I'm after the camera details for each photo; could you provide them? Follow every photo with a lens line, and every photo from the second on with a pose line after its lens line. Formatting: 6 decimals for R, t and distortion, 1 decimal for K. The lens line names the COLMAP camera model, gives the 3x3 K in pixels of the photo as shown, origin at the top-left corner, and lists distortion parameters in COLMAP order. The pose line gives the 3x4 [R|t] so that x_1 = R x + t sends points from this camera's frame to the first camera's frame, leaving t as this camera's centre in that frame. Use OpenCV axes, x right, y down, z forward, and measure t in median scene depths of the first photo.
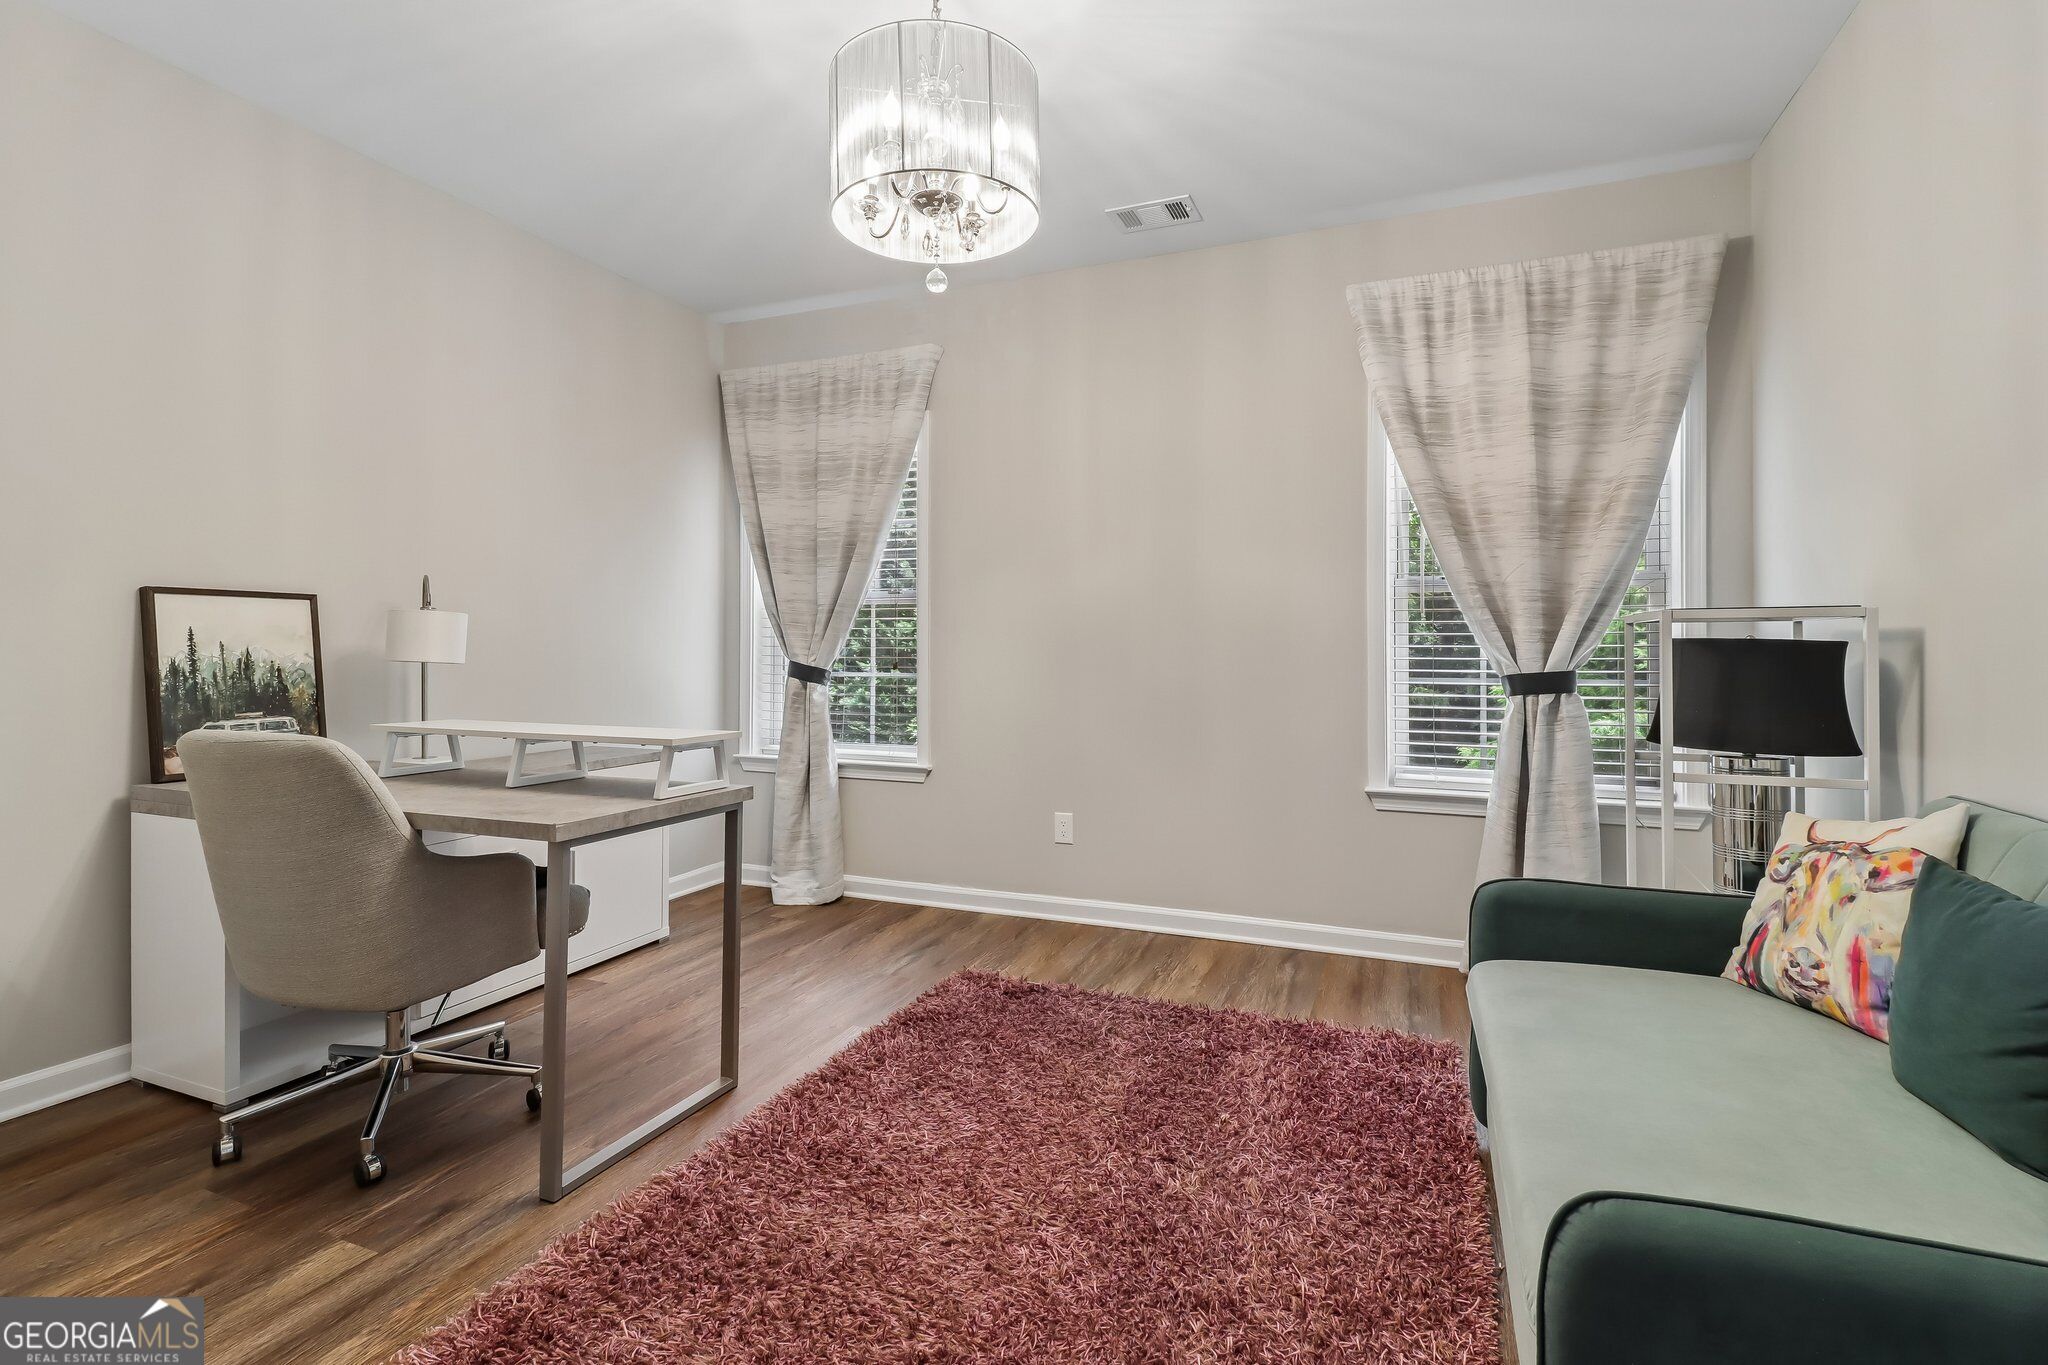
lens RADIAL K [[949.6, 0, 1023.6], [0, 949.6, 649.4], [0, 0, 1]] dist [0.016563, -0.013562]
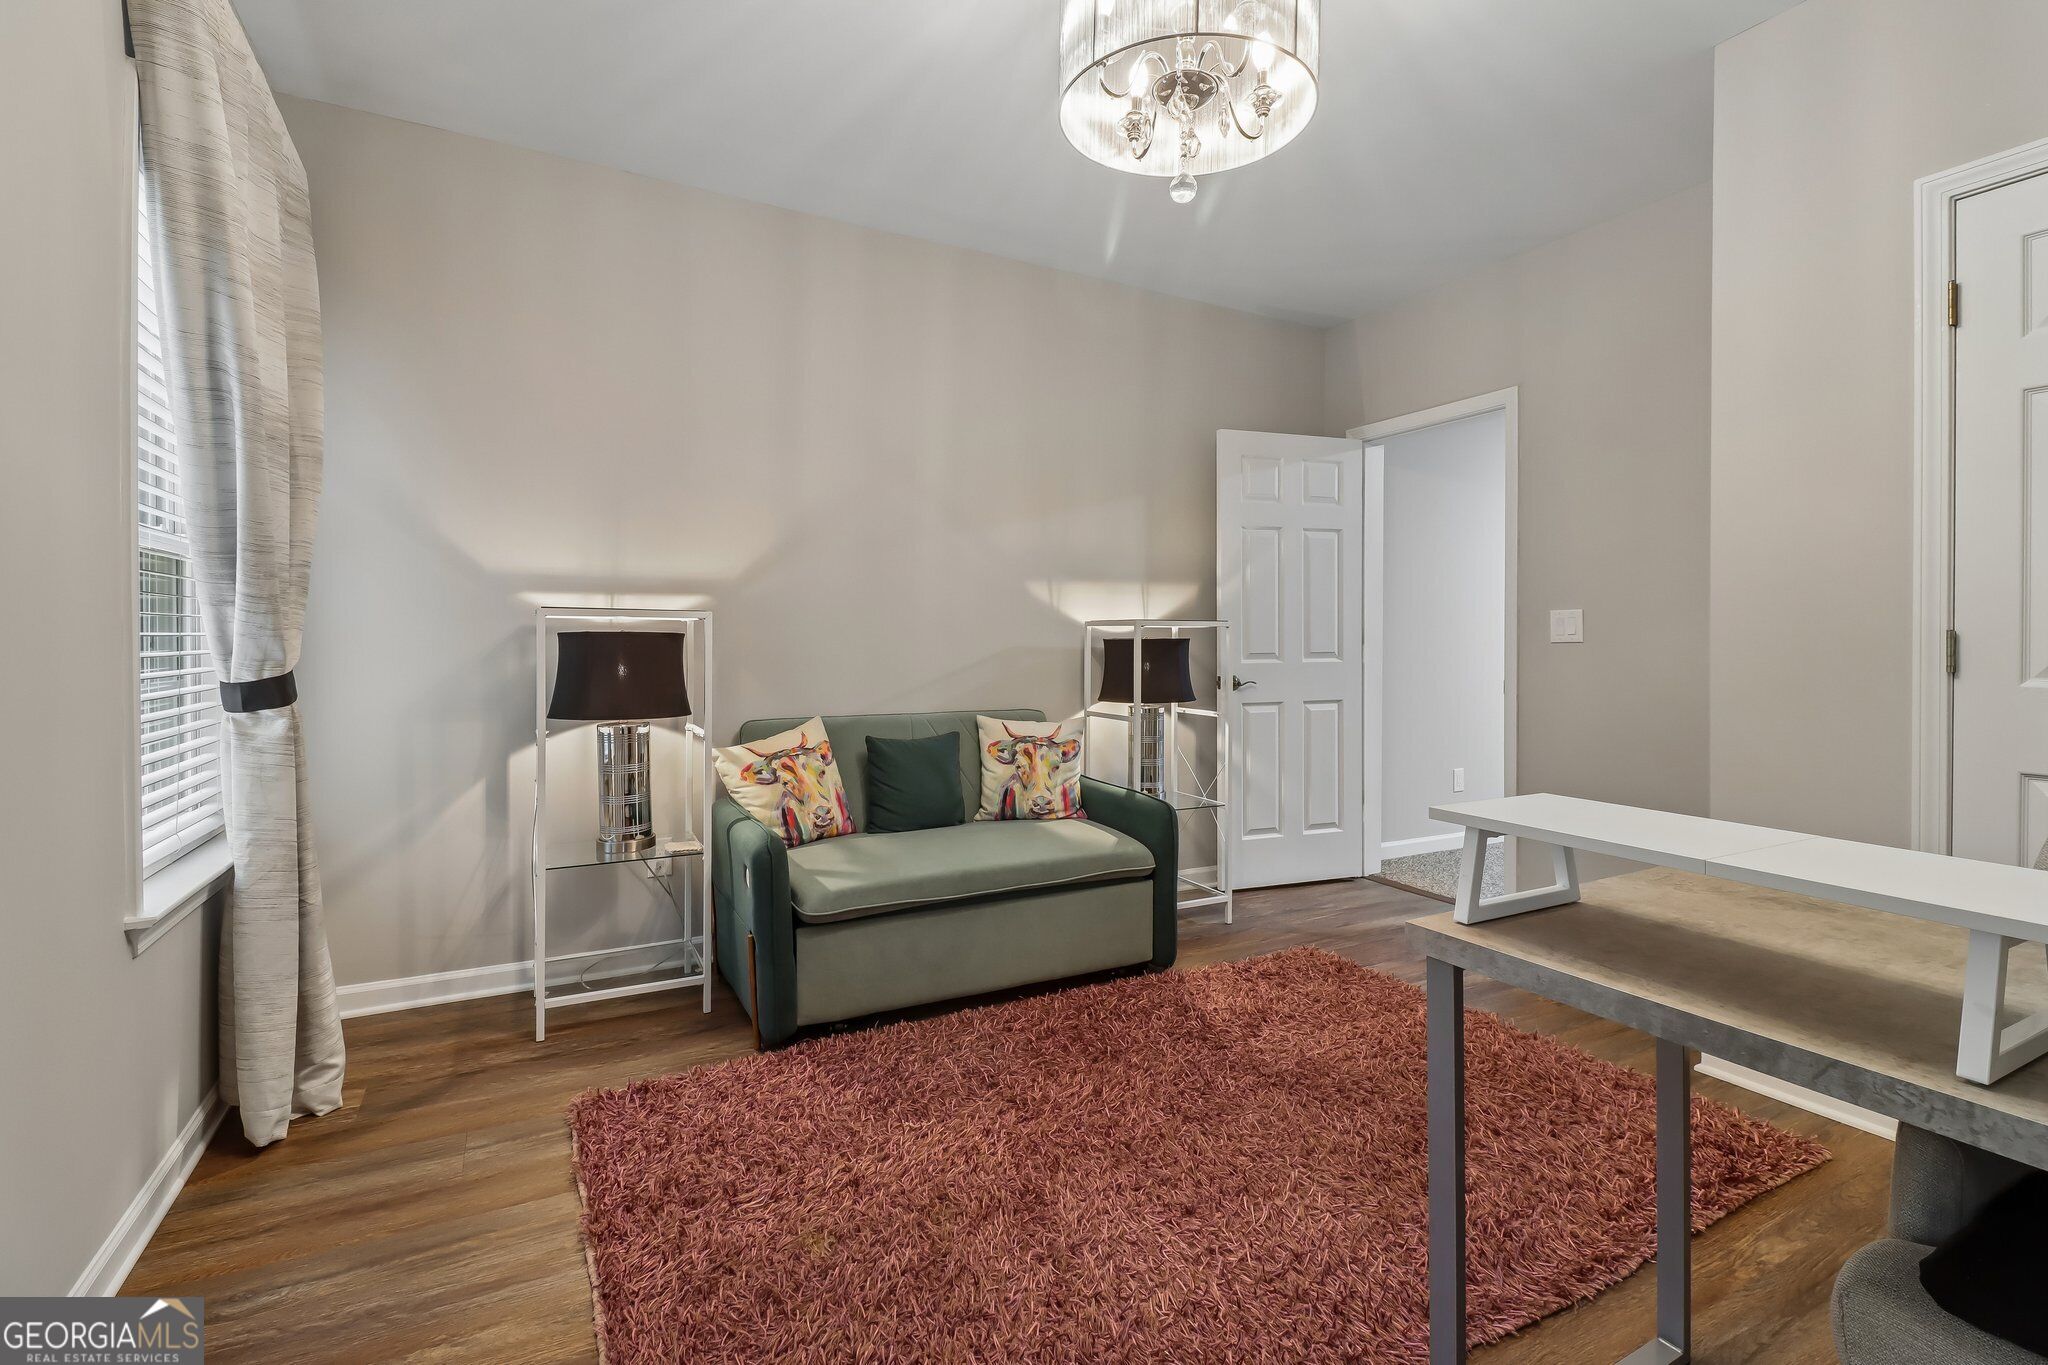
lens RADIAL K [[949.6, 0, 1023.6], [0, 949.6, 649.4], [0, 0, 1]] dist [0.016563, -0.013562]
pose [[-0.773333, -0.003750, 0.633989, -0.466707], [0.002394, 0.999958, 0.008835, -0.000205], [-0.633995, 0.008350, -0.773292, 1.601171]]
